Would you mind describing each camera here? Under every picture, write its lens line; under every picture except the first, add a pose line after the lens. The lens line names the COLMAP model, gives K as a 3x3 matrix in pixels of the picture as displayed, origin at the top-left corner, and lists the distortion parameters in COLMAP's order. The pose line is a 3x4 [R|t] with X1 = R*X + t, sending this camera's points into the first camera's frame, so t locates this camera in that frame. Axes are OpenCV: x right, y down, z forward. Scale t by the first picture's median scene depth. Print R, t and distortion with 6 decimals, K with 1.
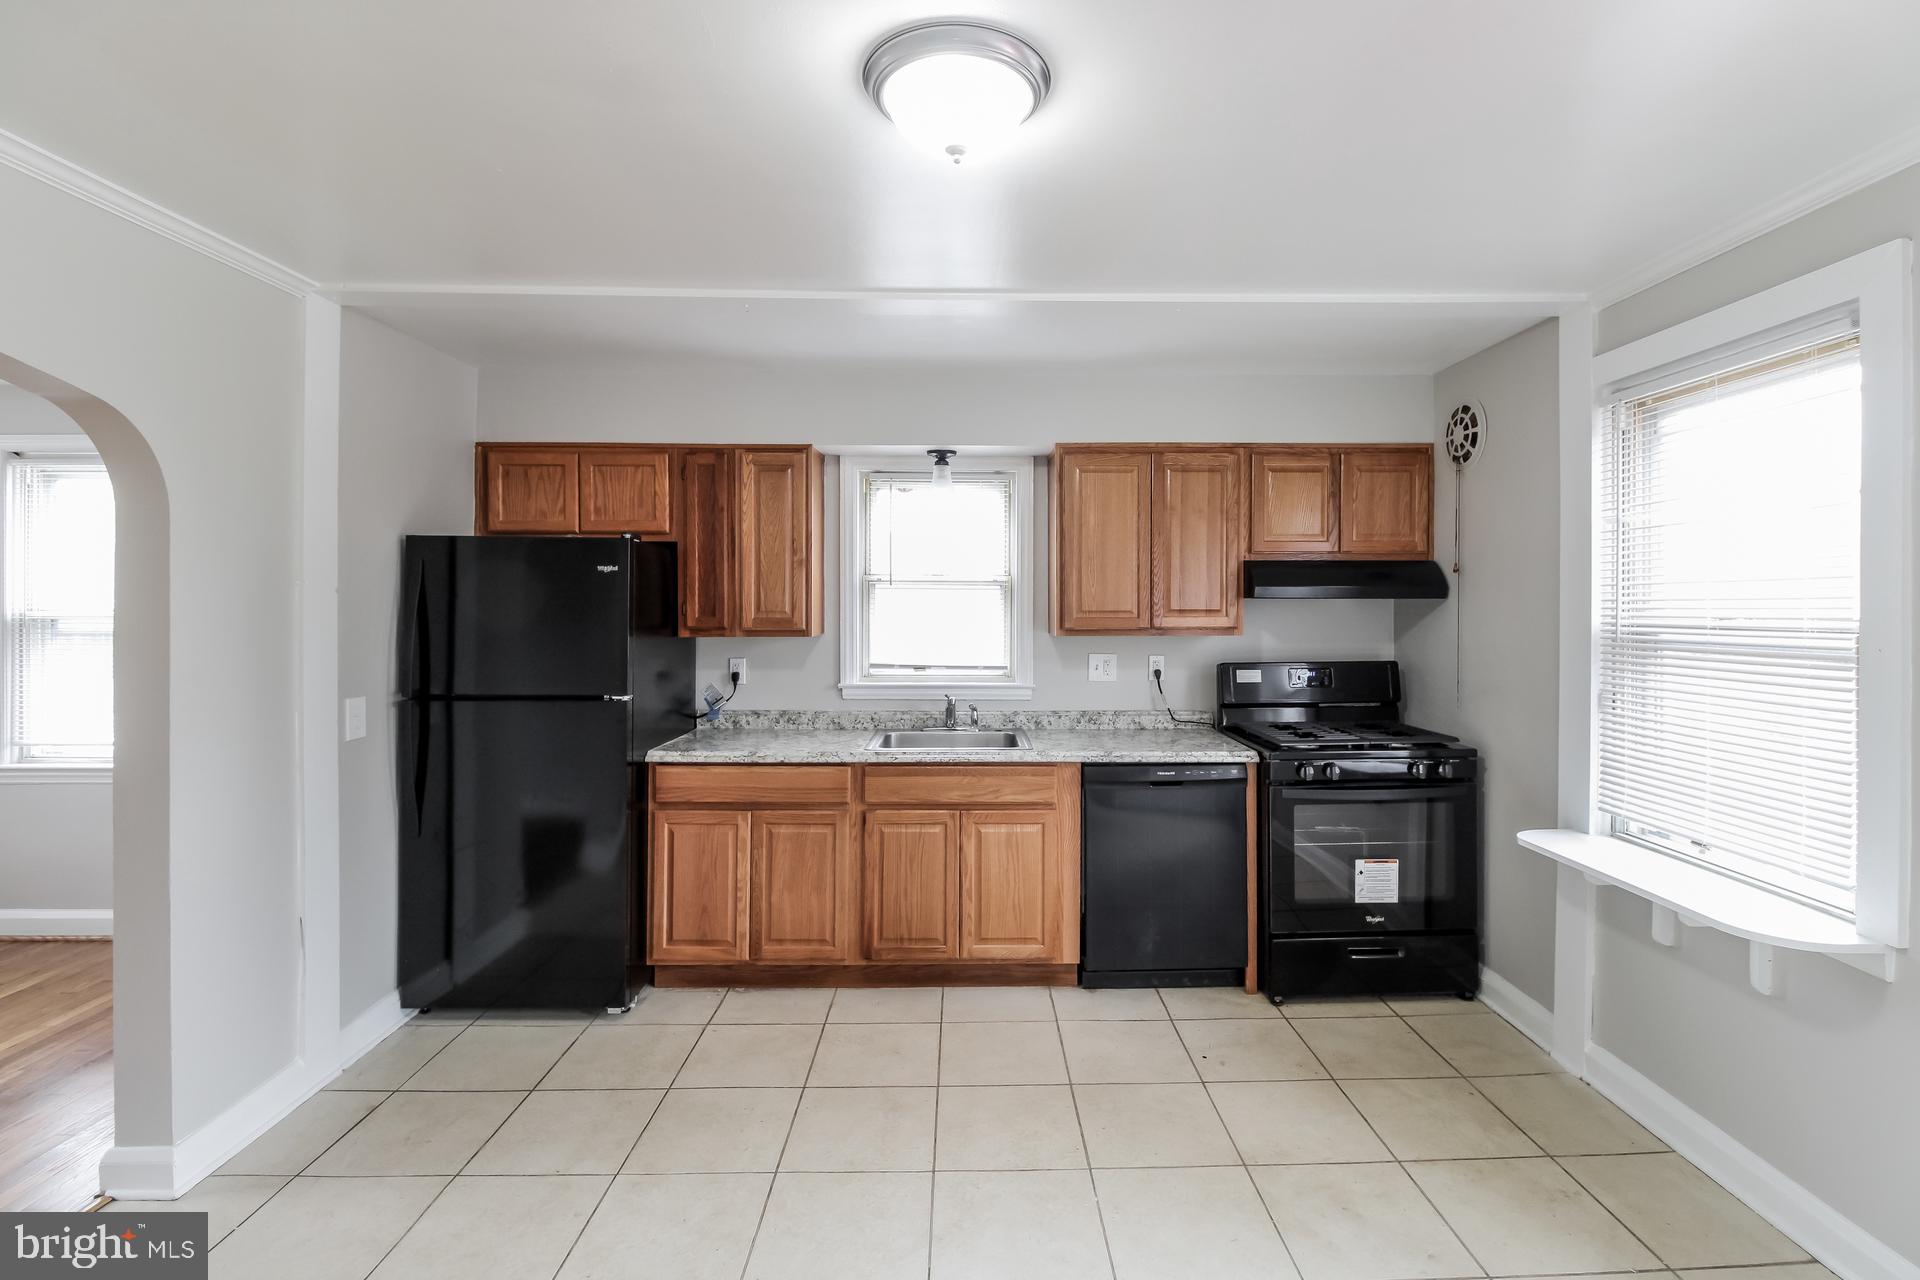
lens RADIAL K [[887.1, 0, 990.8], [0, 887.1, 595.6], [0, 0, 1]] dist [-0.004987, -0.000924]
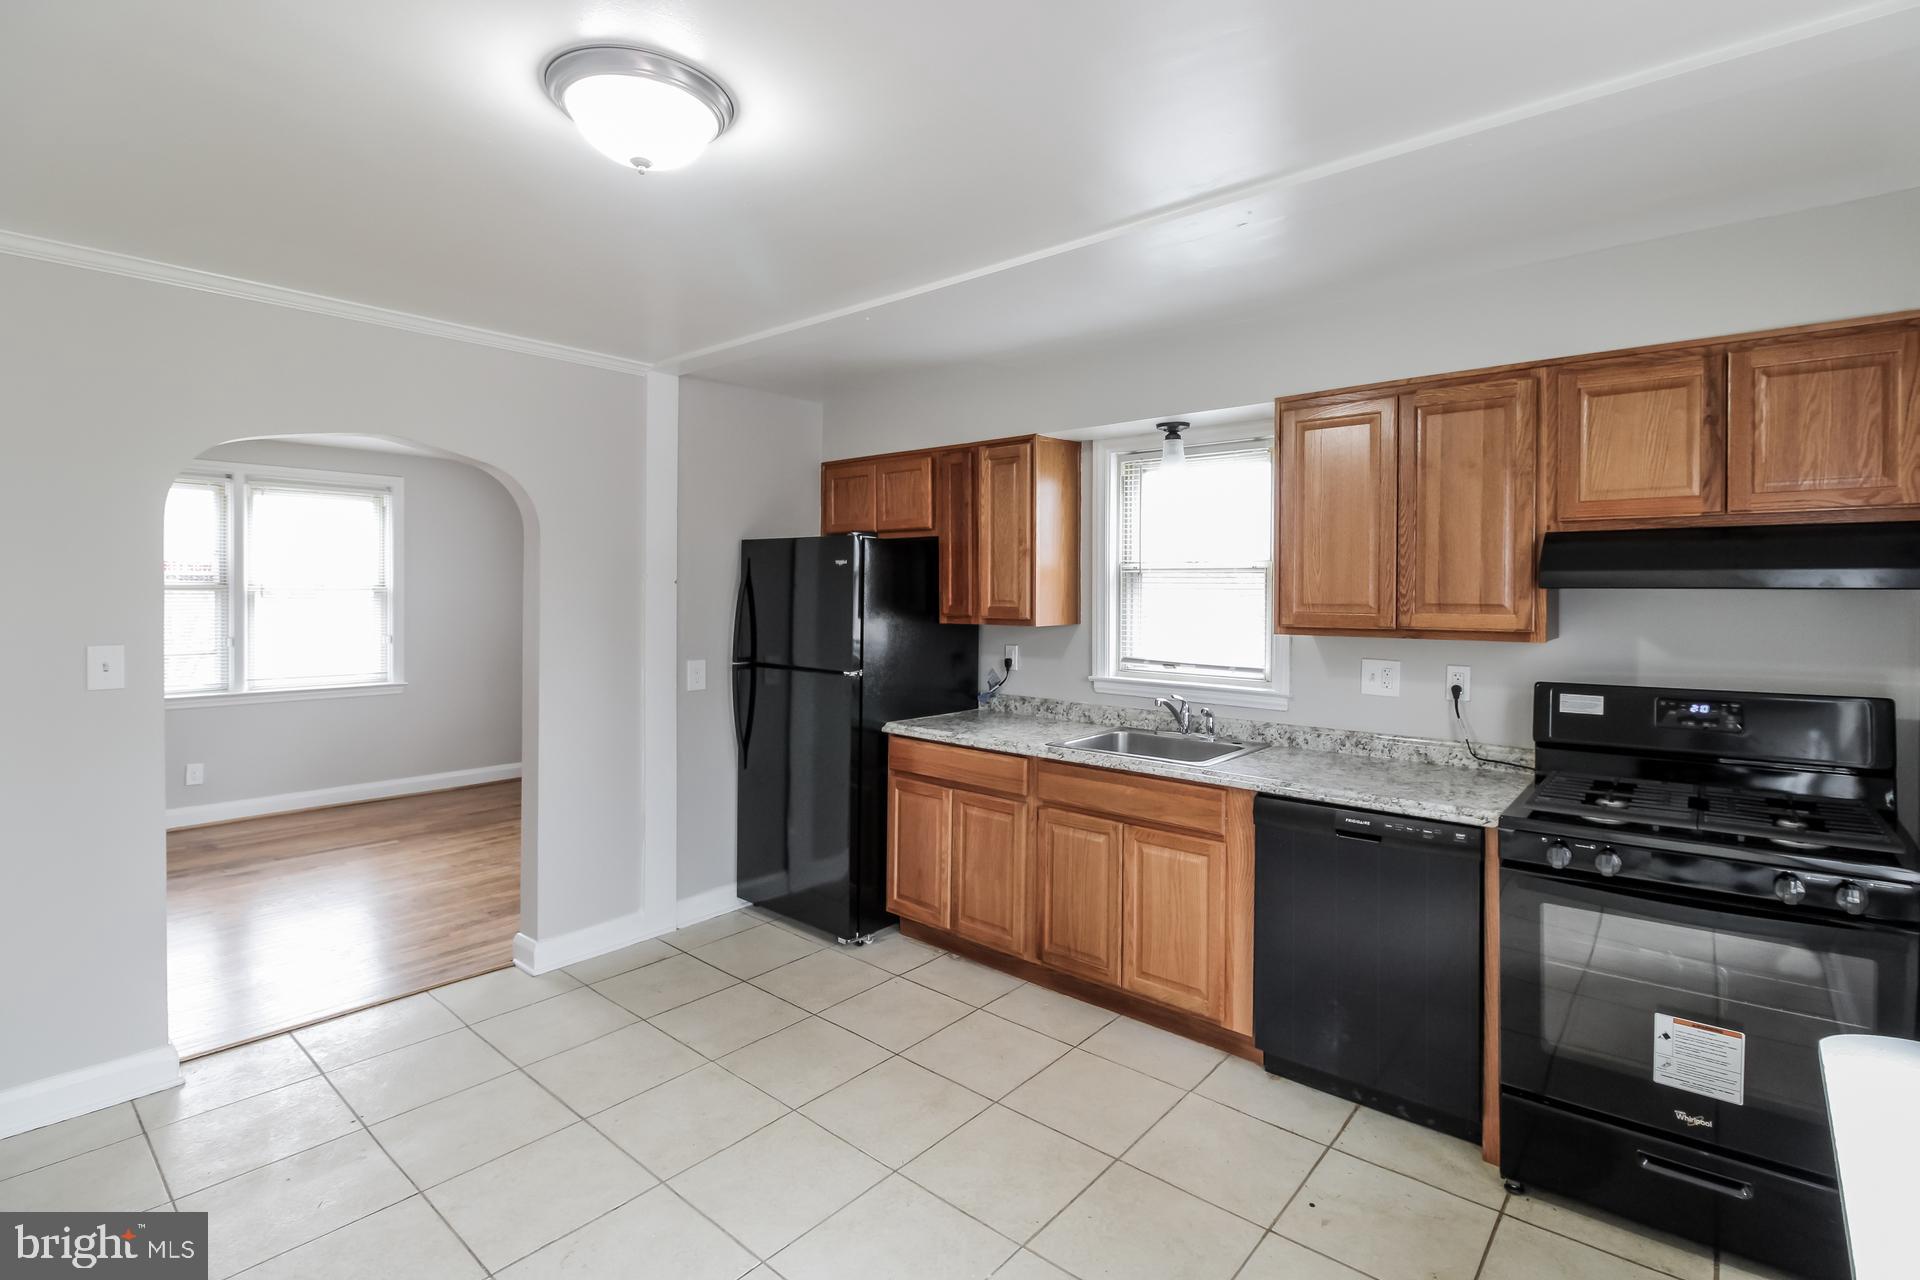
lens RADIAL K [[895.1, 0, 987.6], [0, 895.1, 589.6], [0, 0, 1]] dist [0.001864, -0.016013]
pose [[0.750231, 0.002072, -0.661173, 0.426300], [0.000841, 0.999991, 0.004089, 0.000859], [0.661175, -0.003624, 0.750223, 0.209354]]
